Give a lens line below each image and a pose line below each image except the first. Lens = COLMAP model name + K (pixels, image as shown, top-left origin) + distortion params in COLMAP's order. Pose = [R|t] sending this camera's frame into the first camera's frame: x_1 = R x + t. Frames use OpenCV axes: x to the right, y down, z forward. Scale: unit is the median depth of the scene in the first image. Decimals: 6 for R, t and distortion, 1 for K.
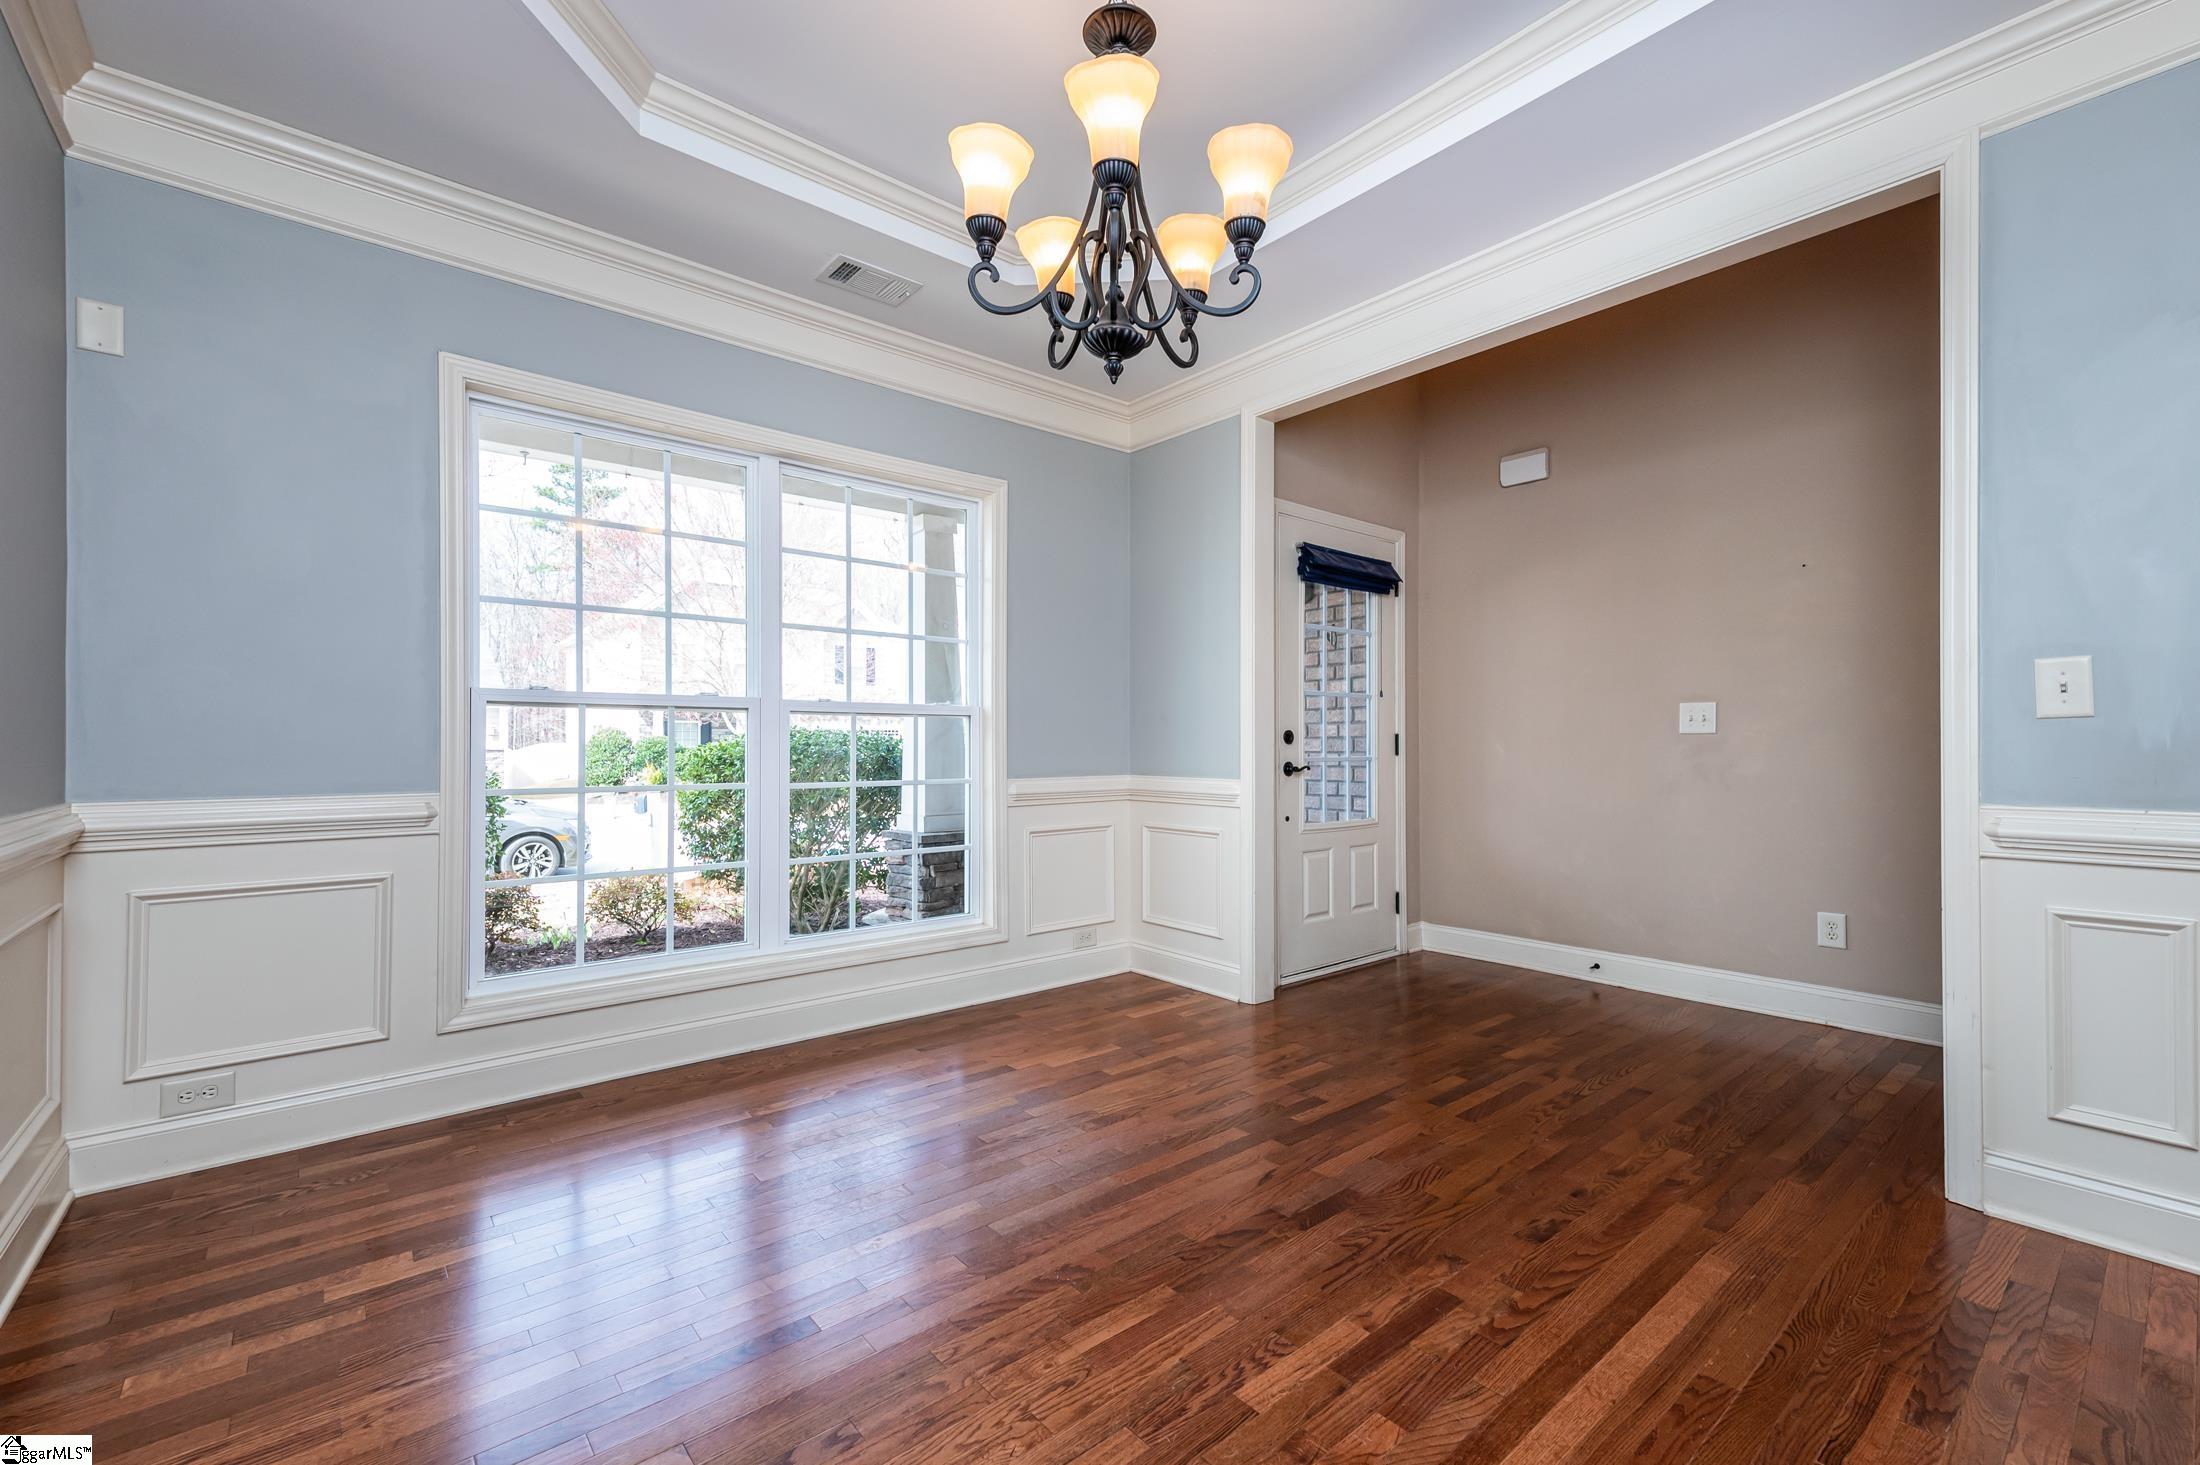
lens RADIAL K [[910.4, 0, 1092.1], [0, 910.4, 746.9], [0, 0, 1]] dist [0.001316, 0.000015]
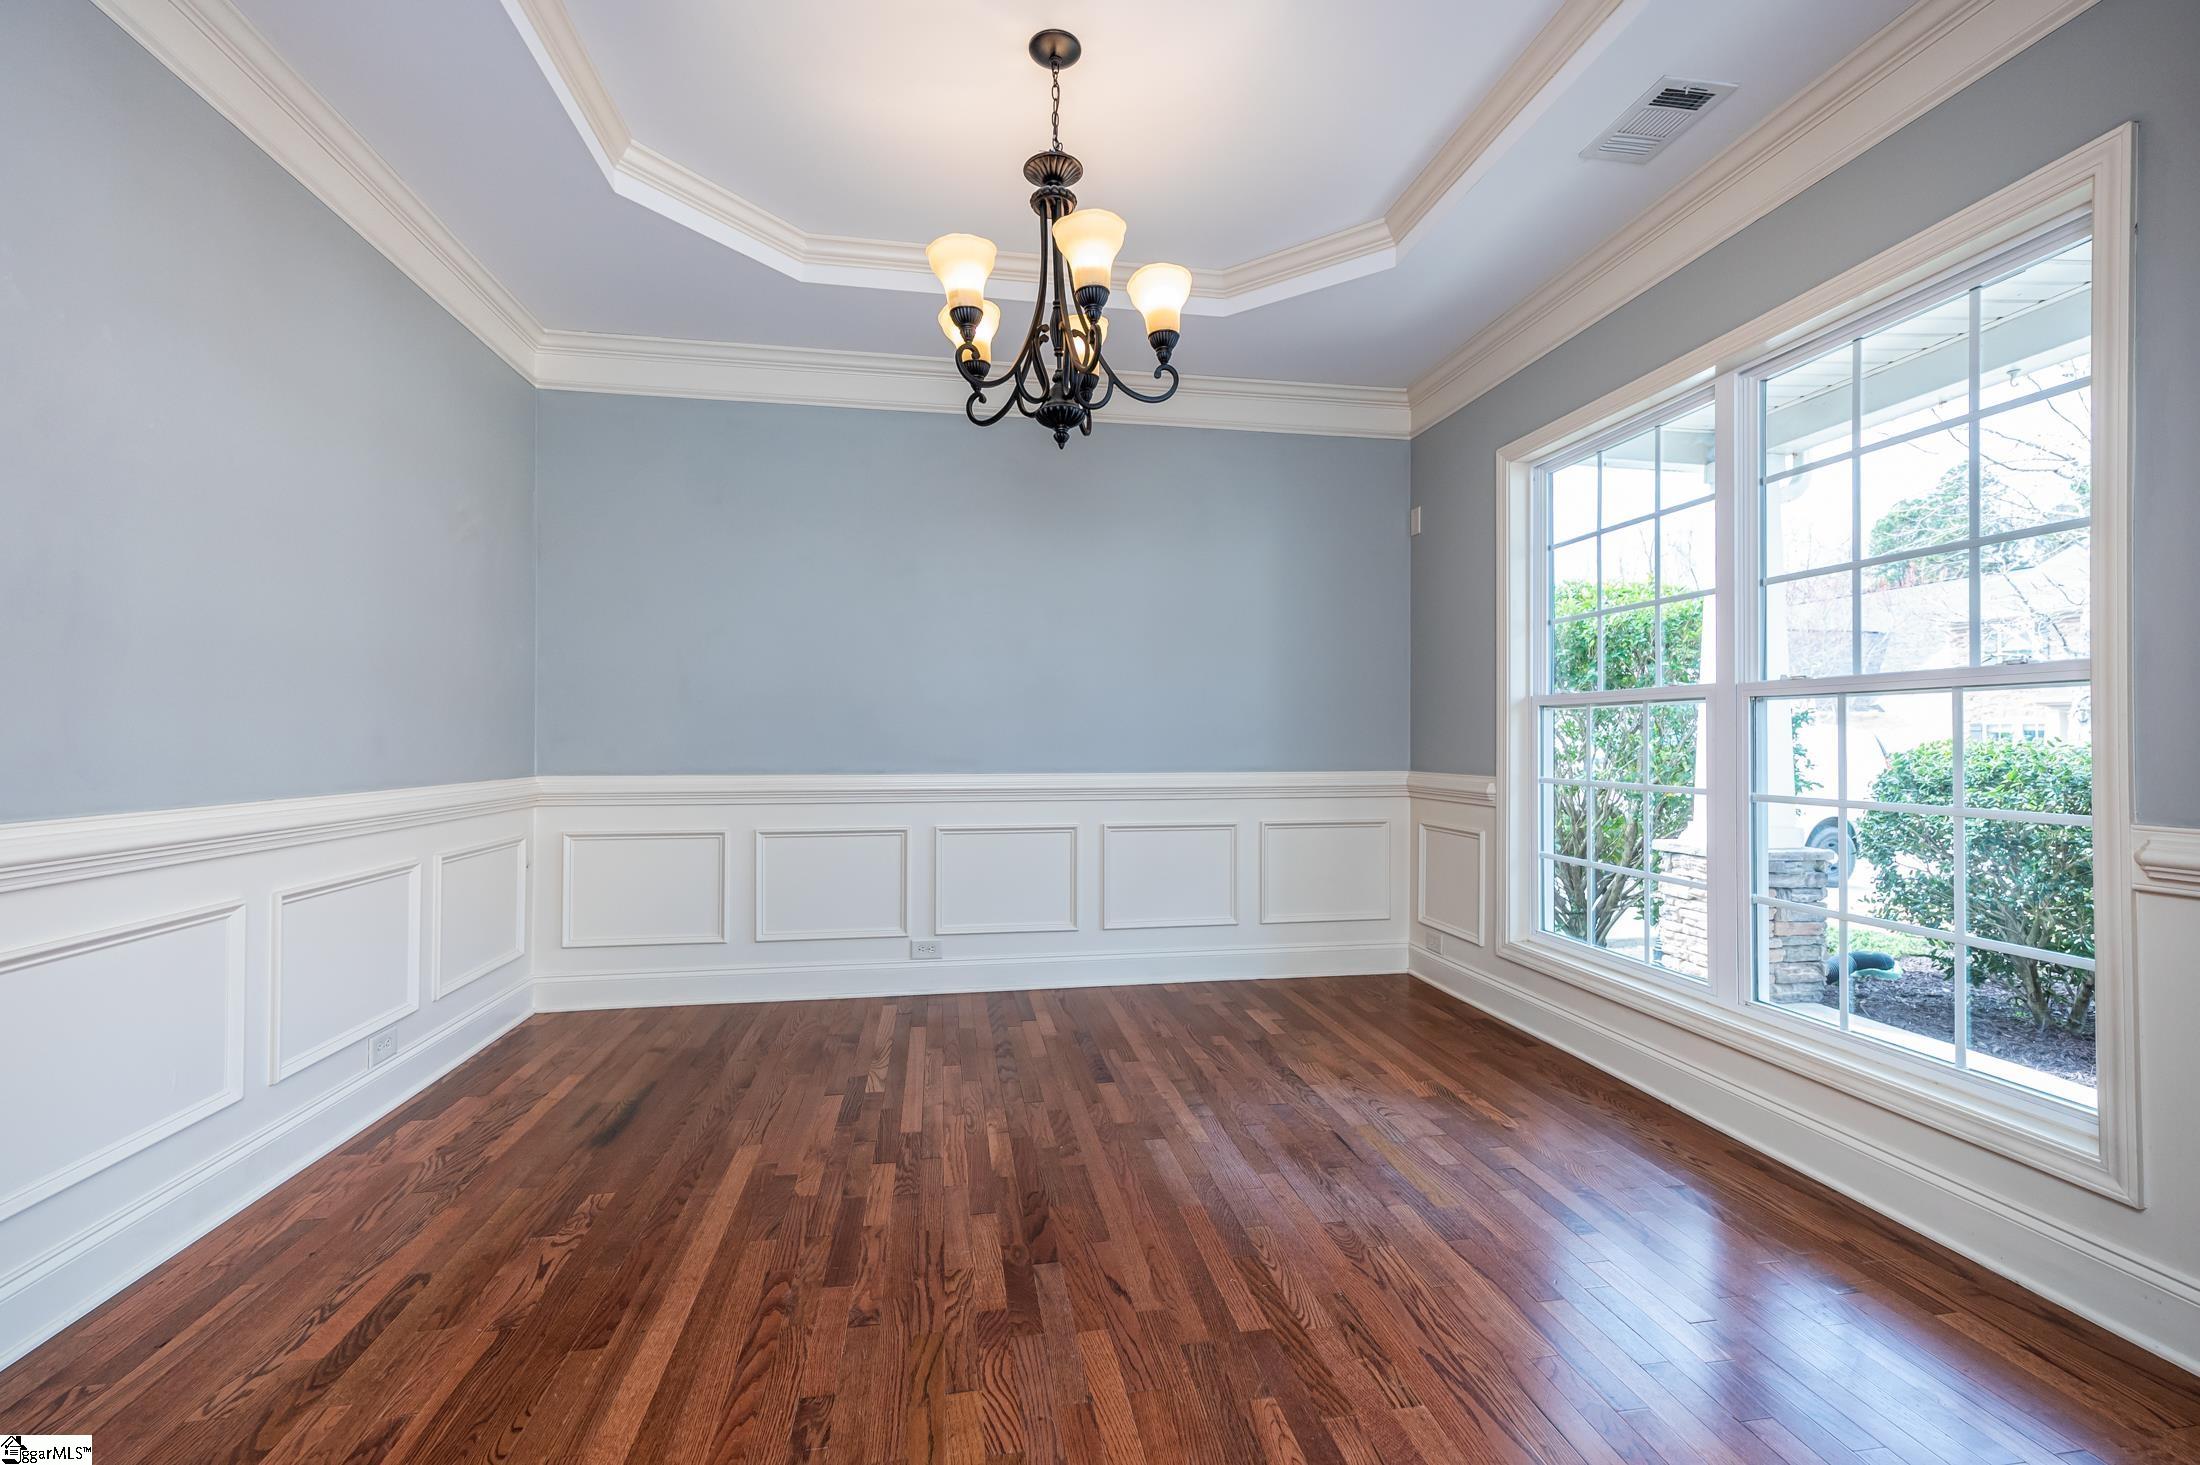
lens RADIAL K [[942.4, 0, 1100.0], [0, 942.4, 732.5], [0, 0, 1]] dist [-0.000582, -0.000040]
pose [[-0.497589, -0.003501, -0.867406, 1.138574], [-0.001894, 0.999994, -0.002950, -0.008196], [0.867411, 0.000175, -0.497593, 1.744875]]
